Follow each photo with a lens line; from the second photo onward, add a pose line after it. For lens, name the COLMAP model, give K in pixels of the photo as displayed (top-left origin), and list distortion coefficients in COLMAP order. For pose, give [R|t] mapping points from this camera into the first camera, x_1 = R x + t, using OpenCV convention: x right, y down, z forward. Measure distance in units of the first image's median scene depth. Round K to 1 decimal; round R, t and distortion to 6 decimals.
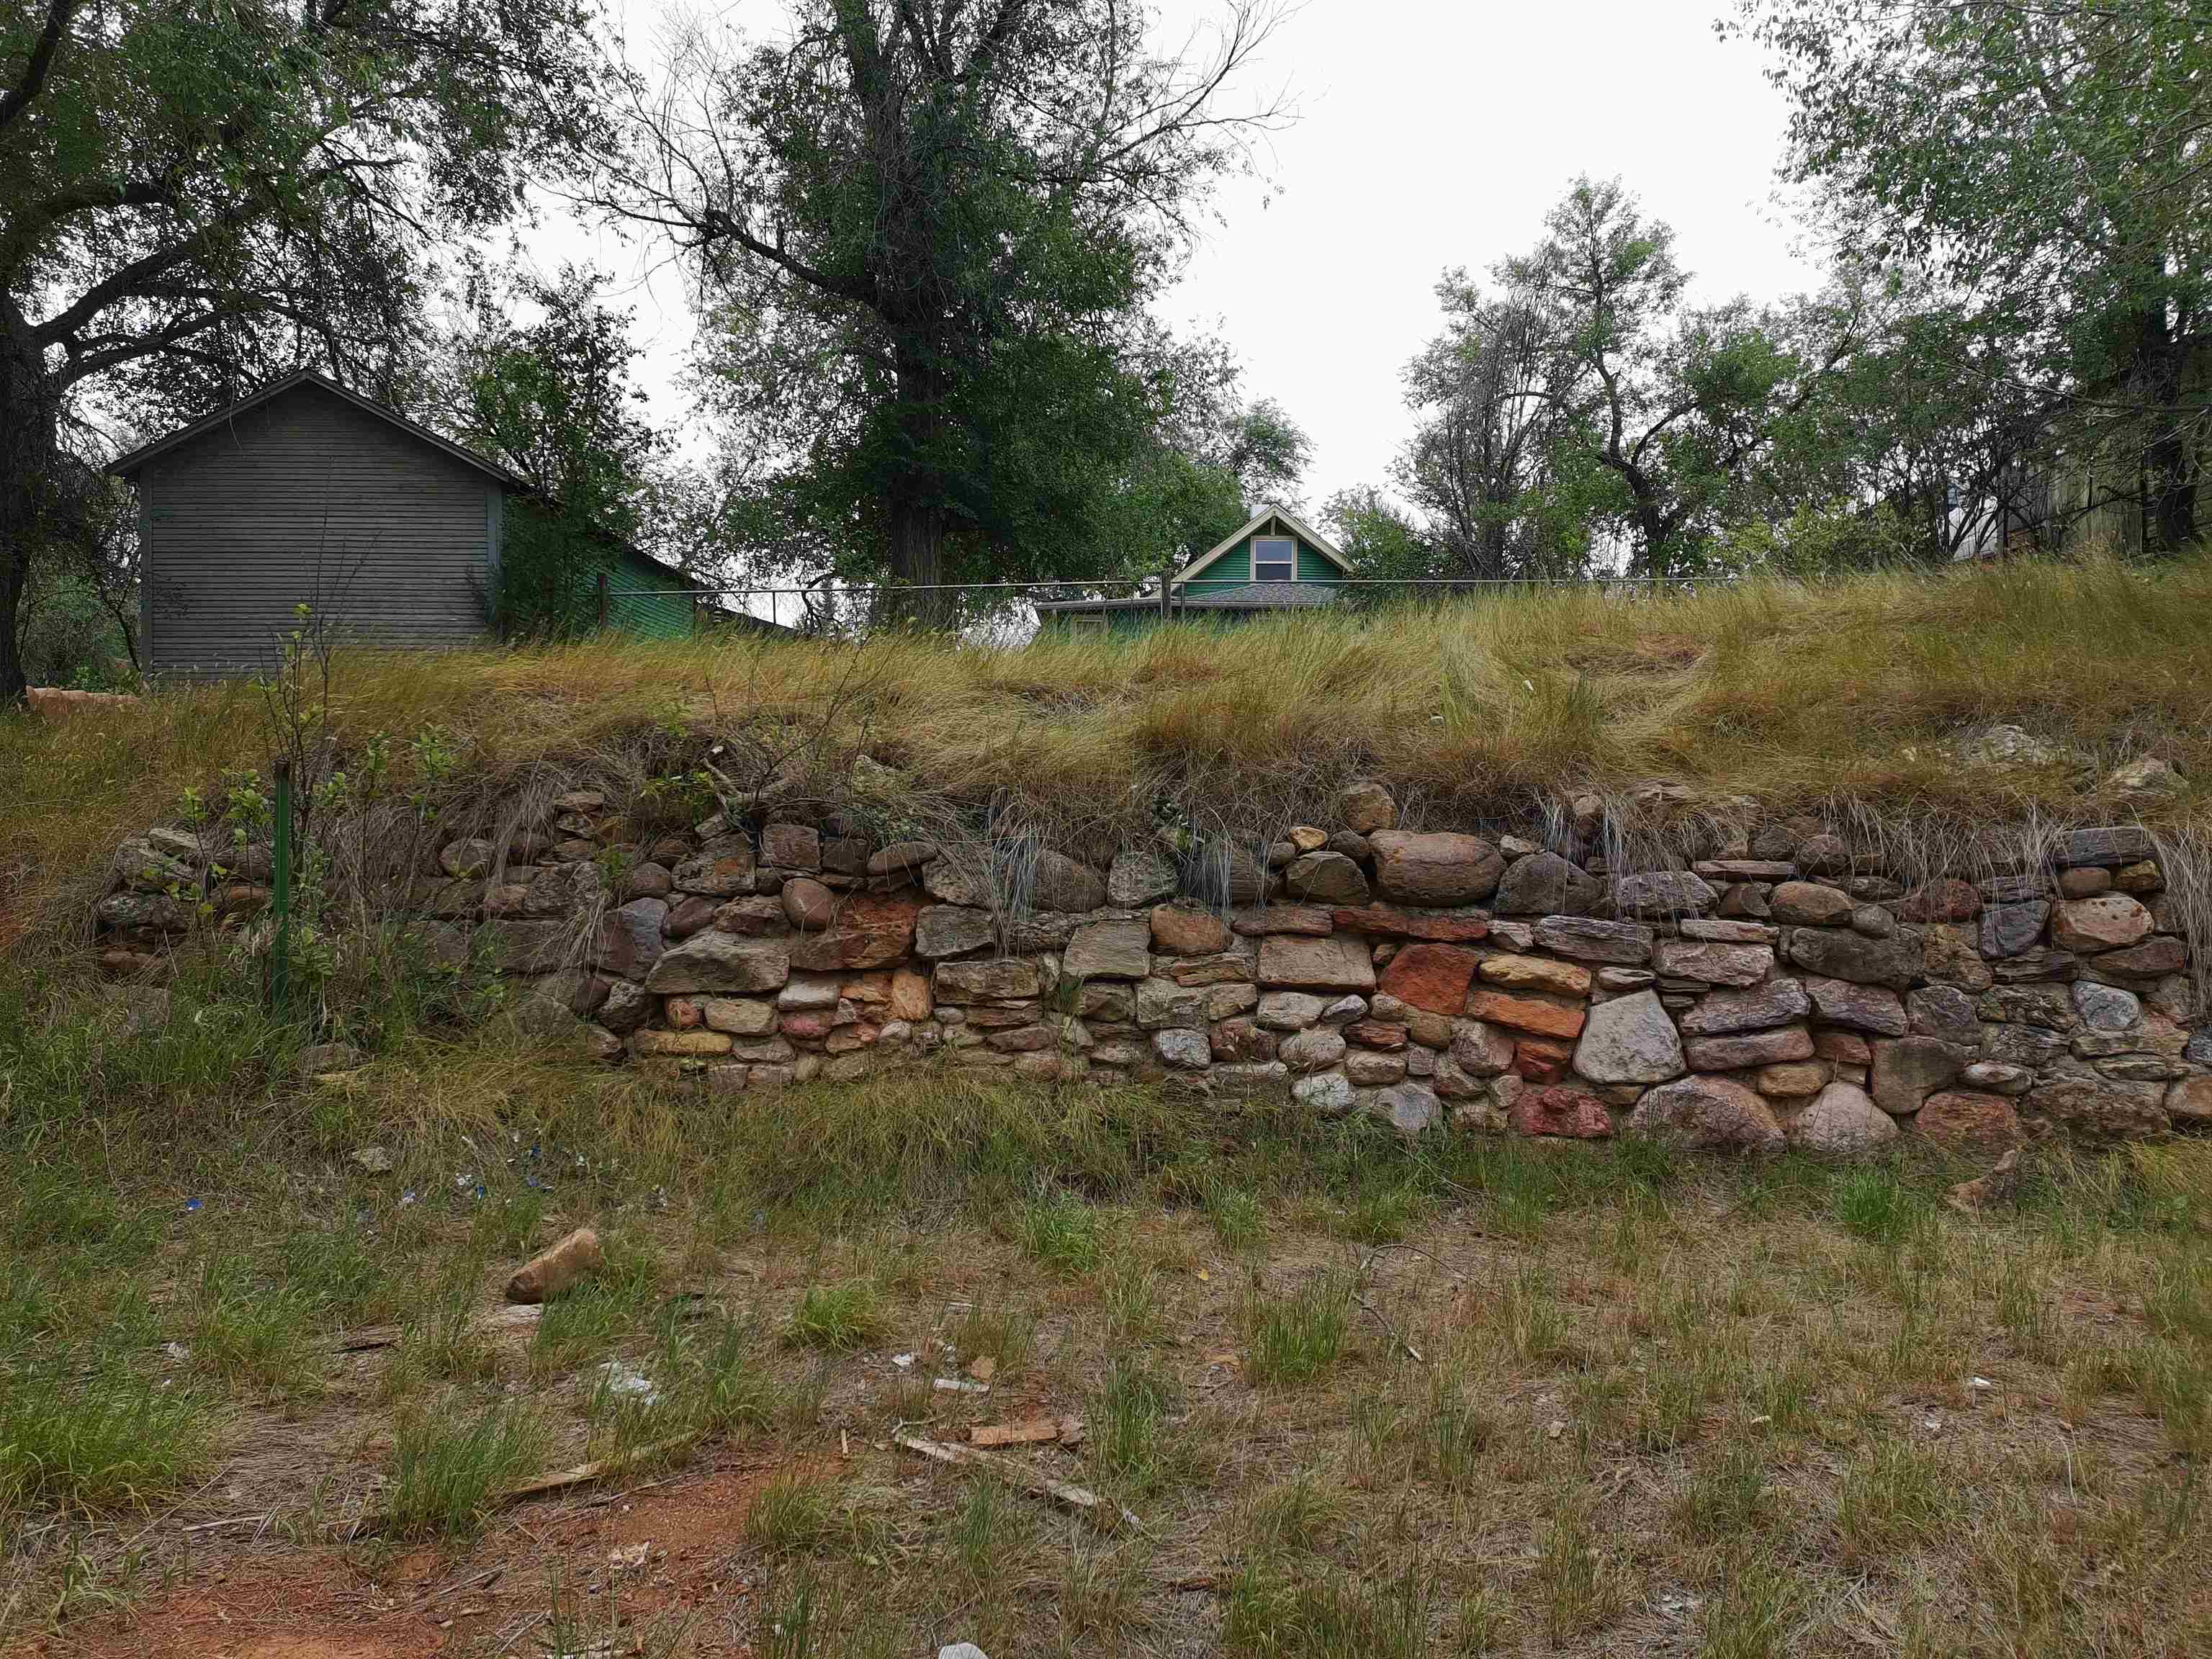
lens RADIAL K [[1603.3, 0, 1106.0], [0, 1603.3, 829.5], [0, 0, 1]] dist [0.079249, -0.001645]
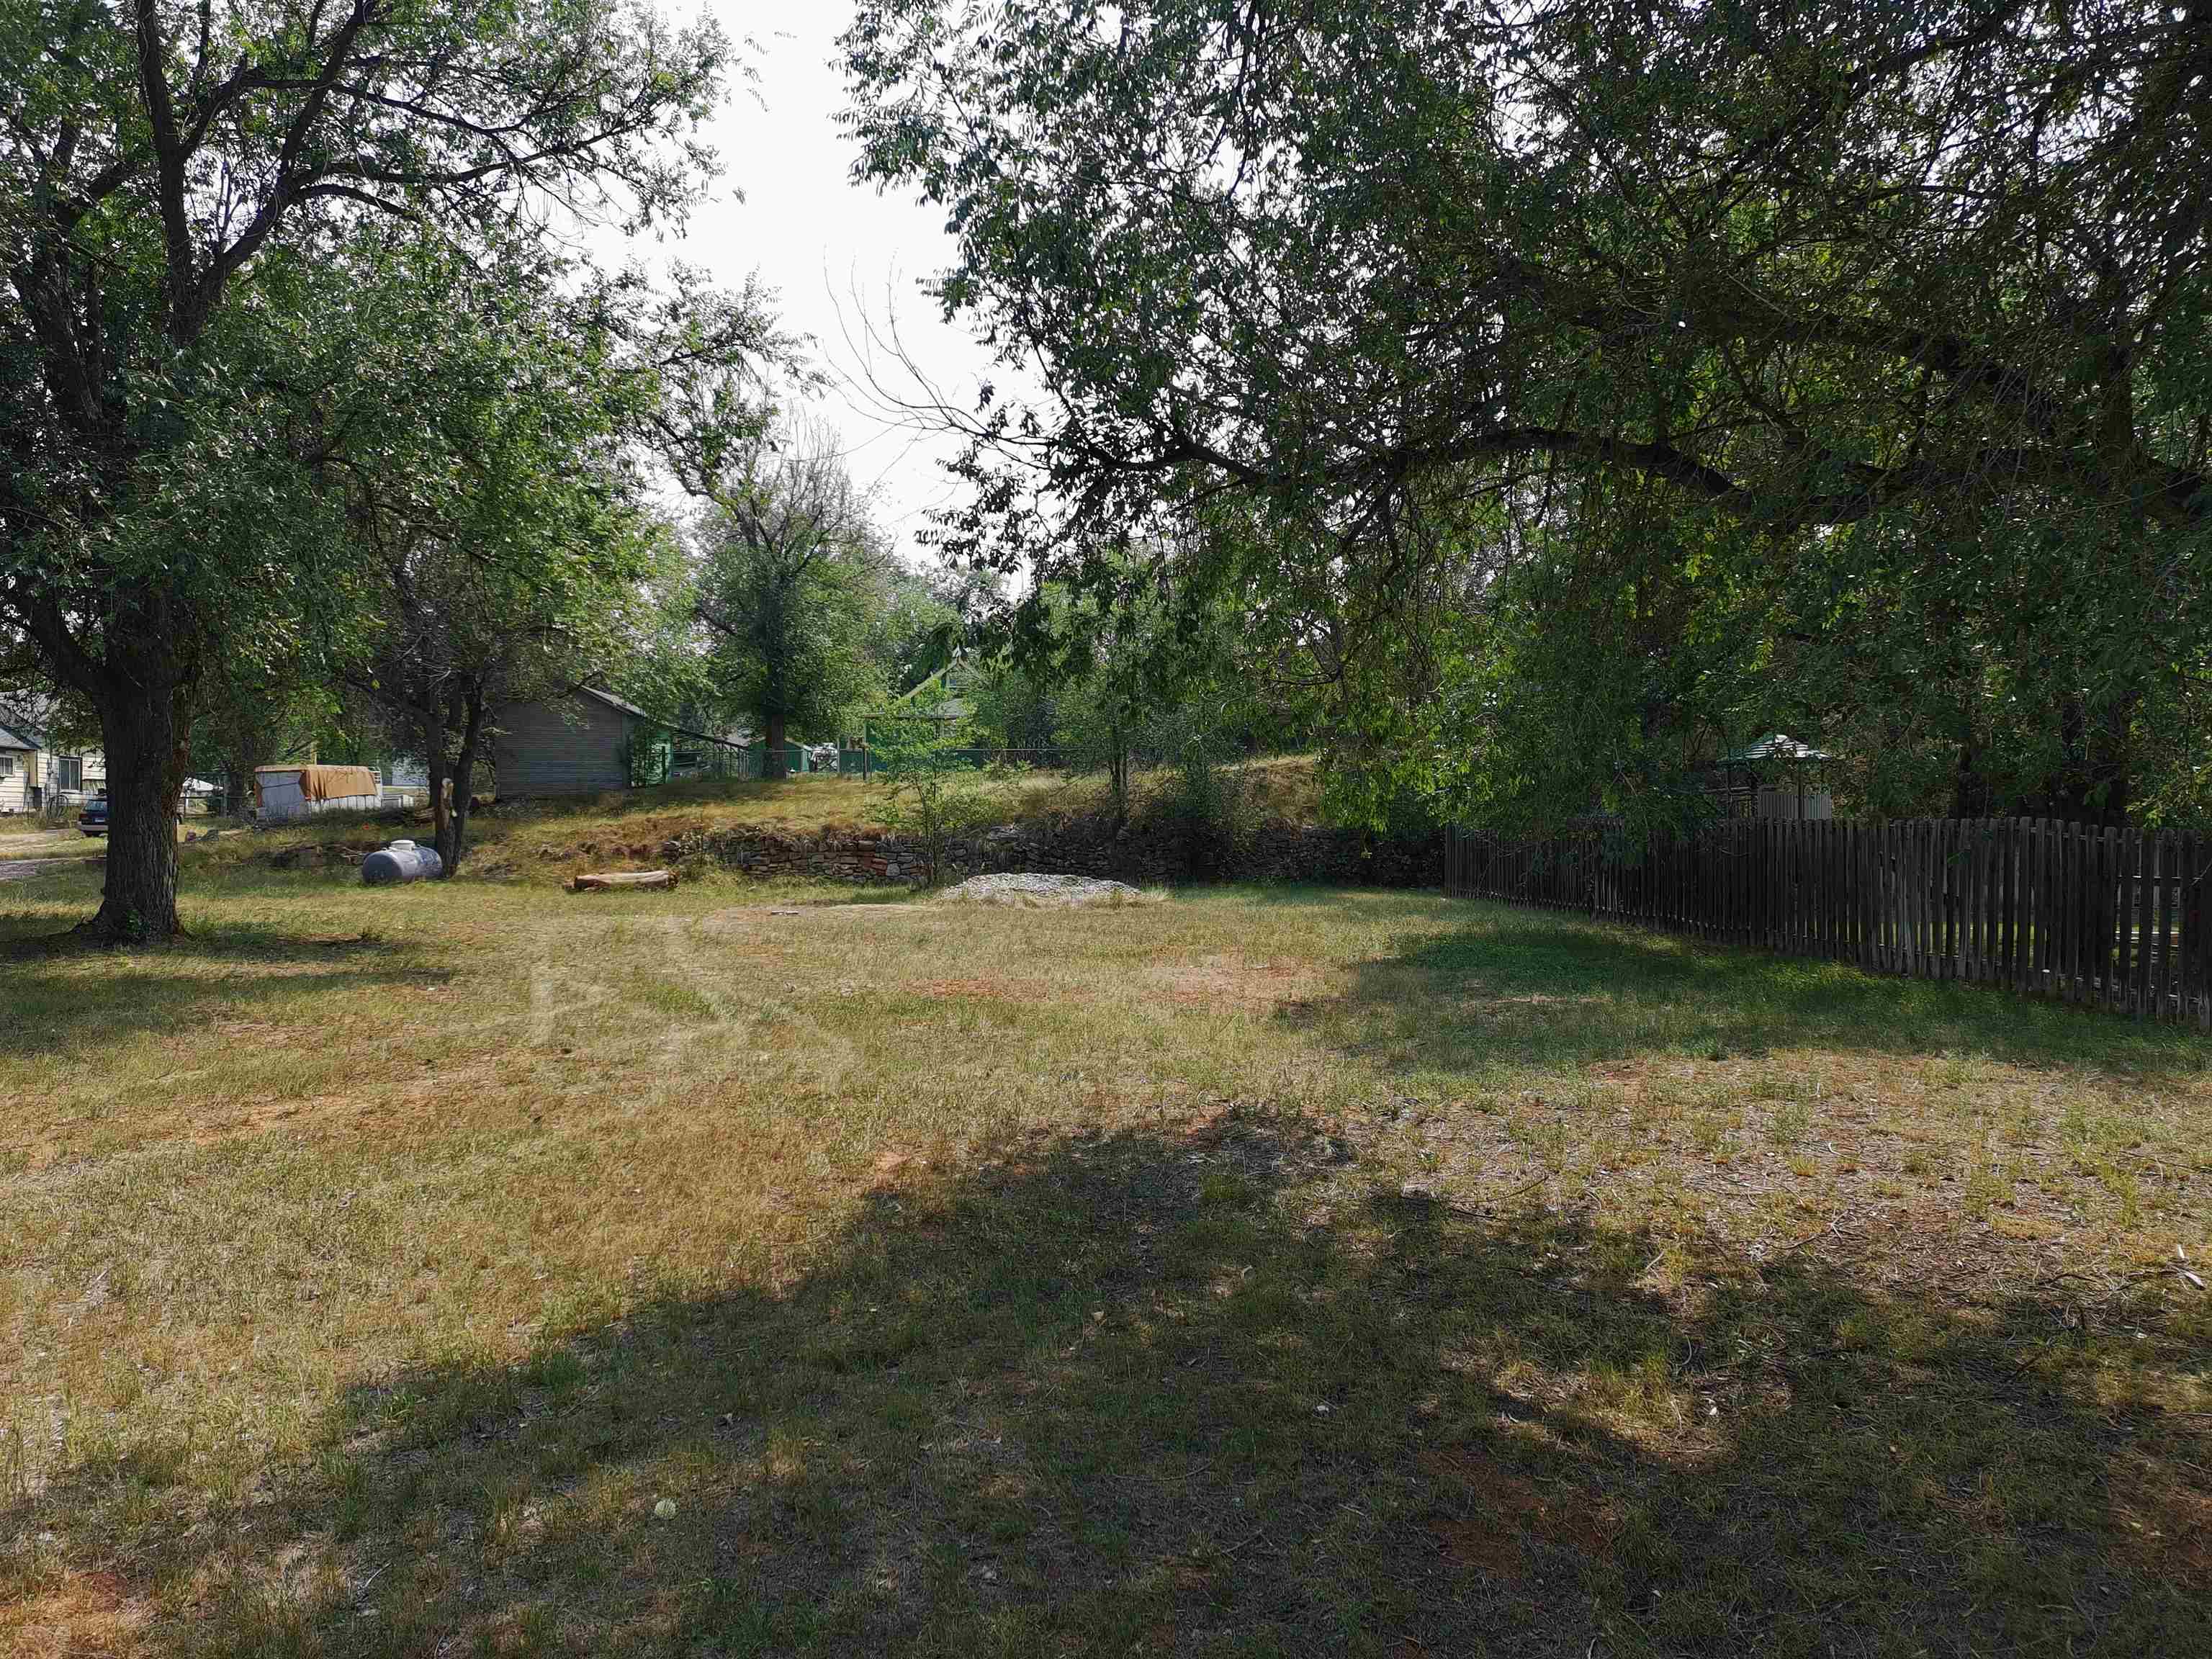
lens RADIAL K [[1603.3, 0, 1106.0], [0, 1603.3, 829.5], [0, 0, 1]] dist [0.079249, -0.001645]
pose [[0.996451, -0.005795, 0.083973, 0.654933], [0.005477, 0.999977, 0.004026, -0.068216], [-0.083994, -0.003552, 0.996460, -5.961579]]
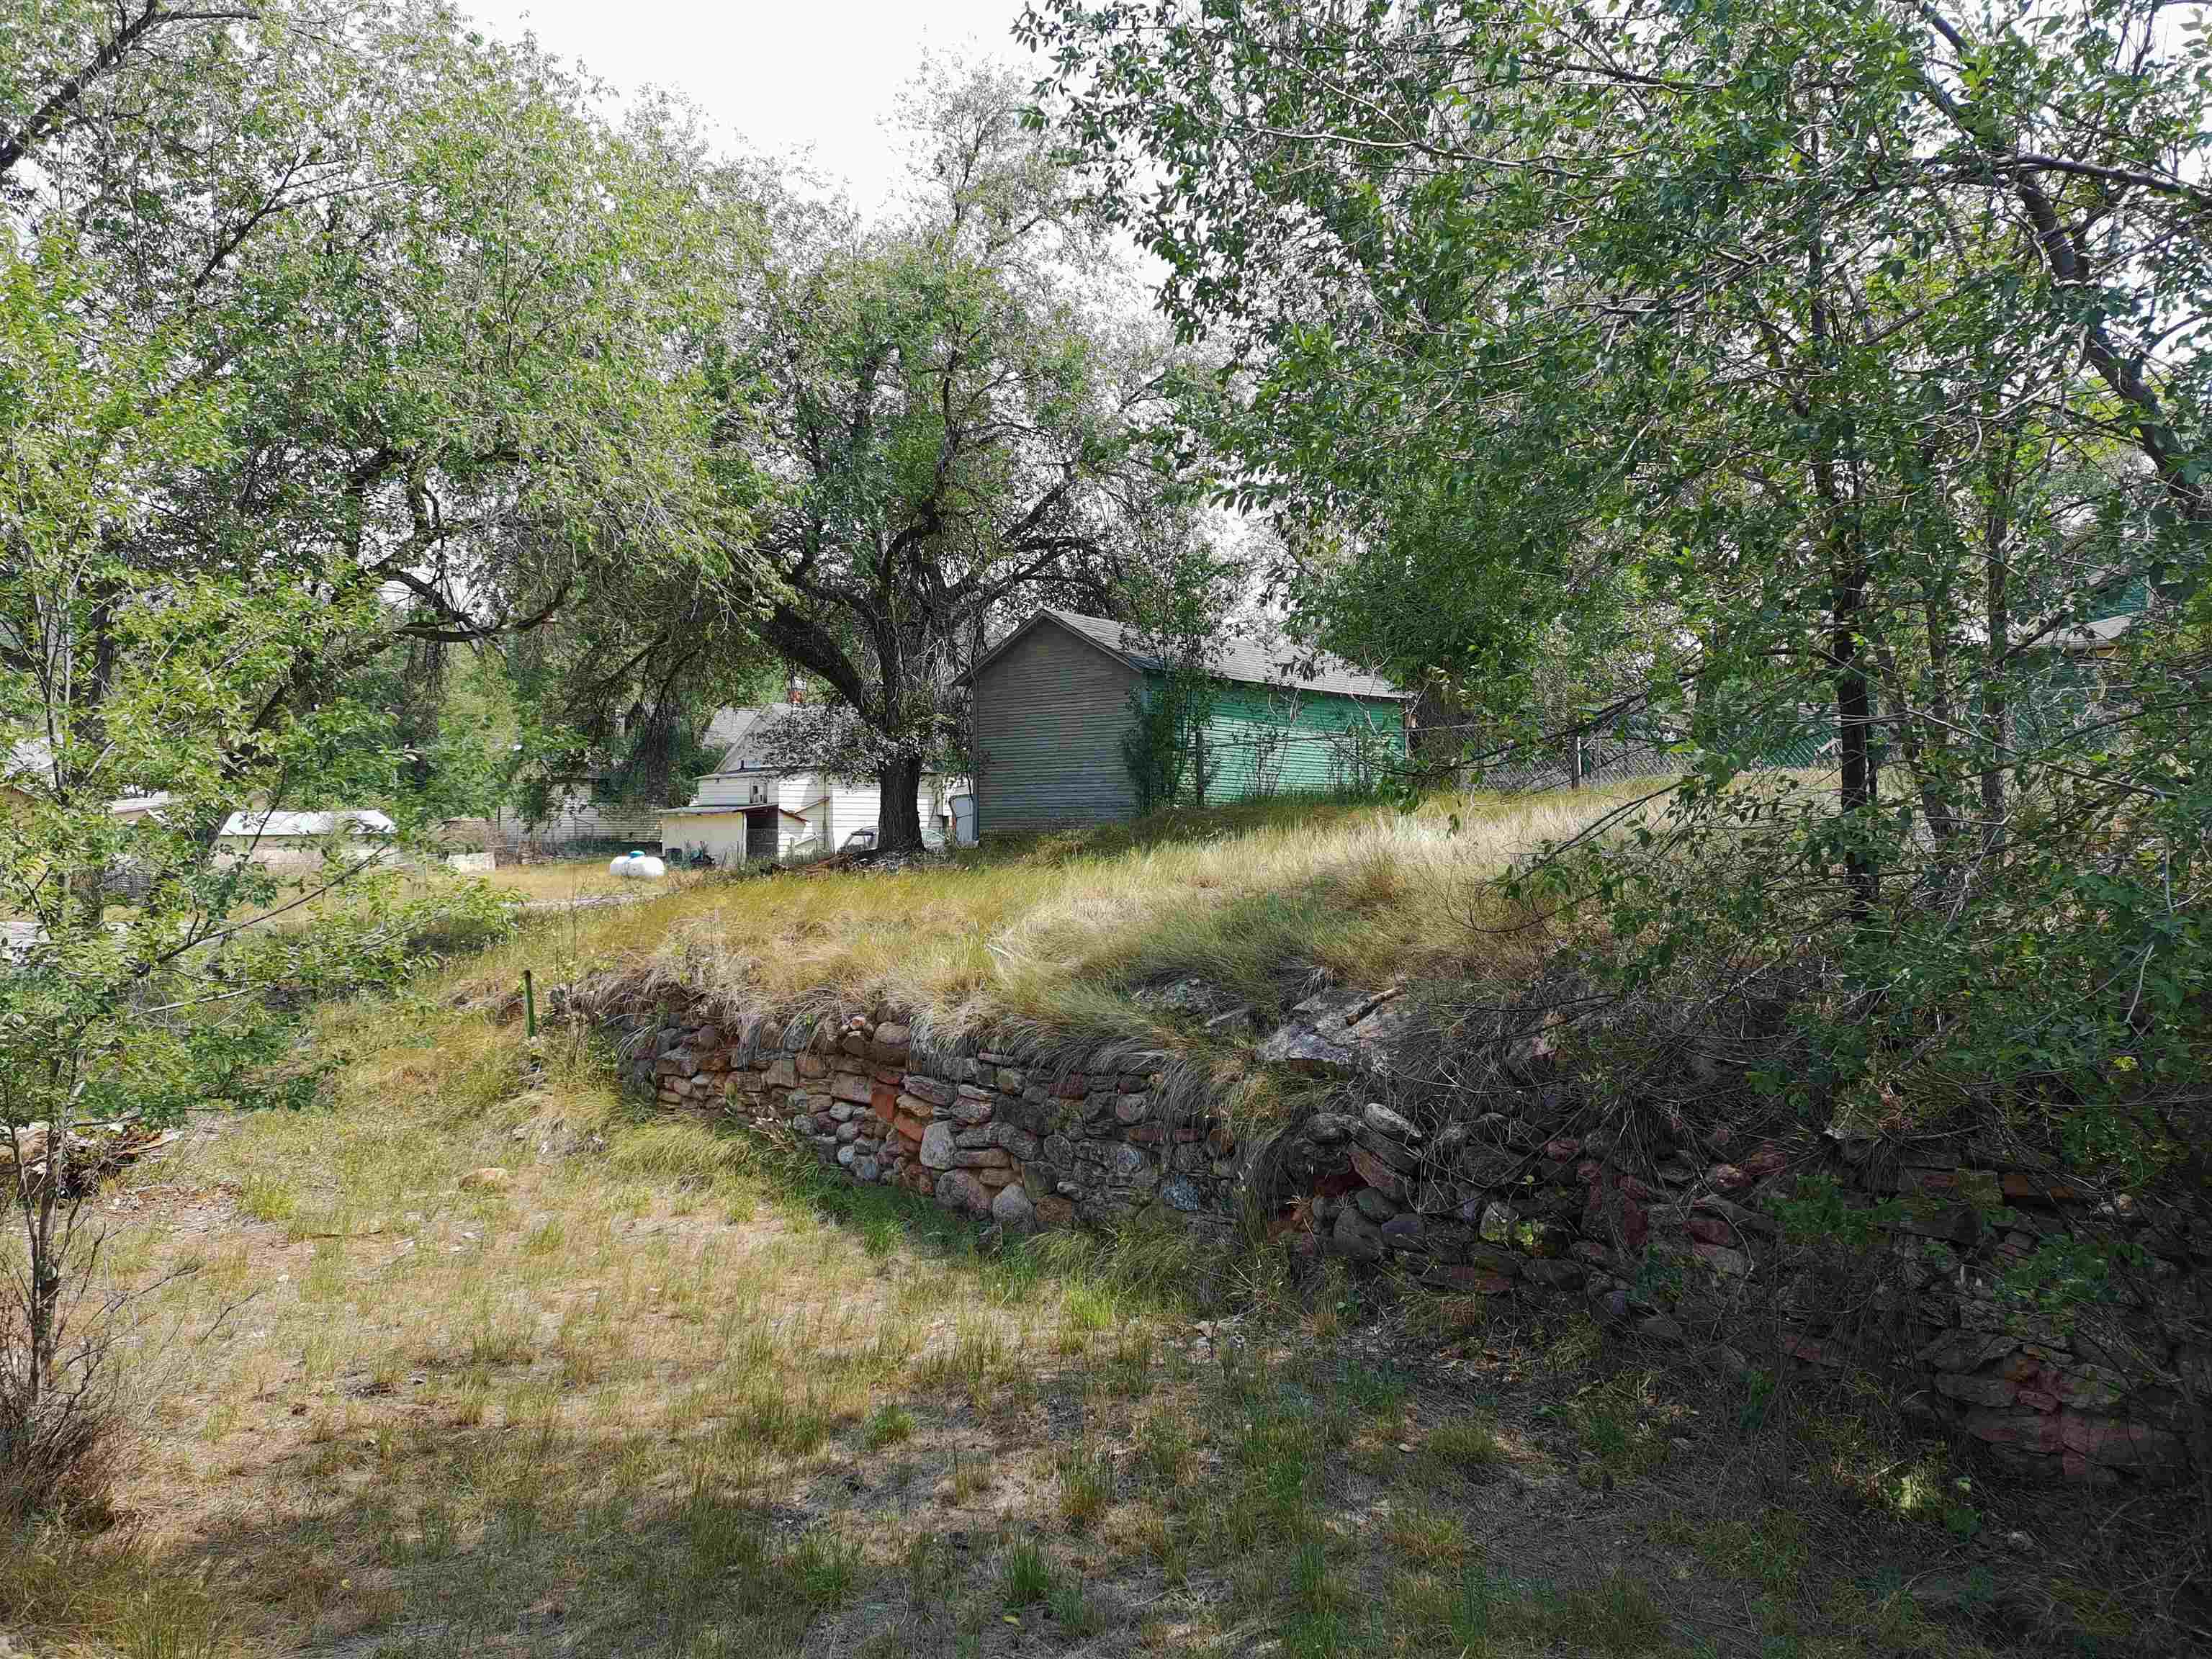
lens RADIAL K [[1622.8, 0, 1119.2], [0, 1622.8, 836.1], [0, 0, 1]] dist [0.076512, -0.076333]
pose [[0.741249, -0.005213, -0.671209, 1.729344], [0.005076, 0.999985, -0.002162, -0.221323], [0.671211, -0.001805, 0.741265, -0.253141]]
